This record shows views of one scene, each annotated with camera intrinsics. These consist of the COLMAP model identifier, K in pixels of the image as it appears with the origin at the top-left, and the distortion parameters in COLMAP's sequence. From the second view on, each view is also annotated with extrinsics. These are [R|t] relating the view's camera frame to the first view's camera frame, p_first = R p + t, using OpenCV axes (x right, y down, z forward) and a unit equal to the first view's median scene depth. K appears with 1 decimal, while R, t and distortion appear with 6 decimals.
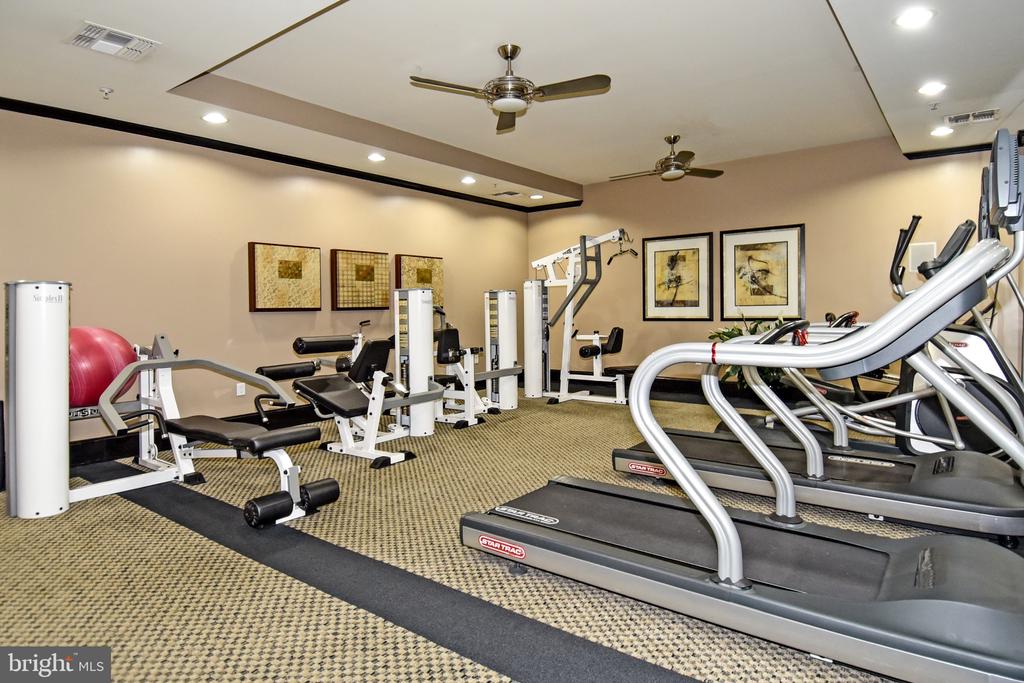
lens RADIAL K [[529.7, 0, 548.0], [0, 529.7, 312.3], [0, 0, 1]] dist [0.003243, 0.000094]
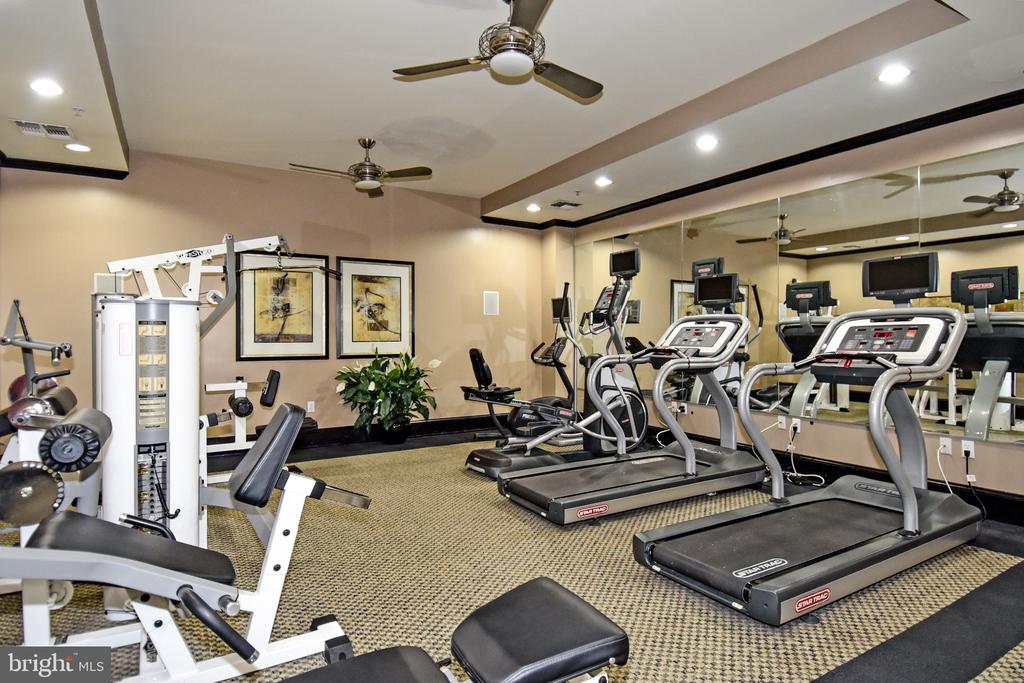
lens RADIAL K [[563.1, 0, 513.7], [0, 563.1, 342.0], [0, 0, 1]] dist [0.007565, 0.000593]
pose [[0.416287, 0.005735, 0.909215, -0.410336], [0.002156, 0.999971, -0.007295, -0.003984], [-0.909231, 0.004997, 0.416262, 0.355006]]
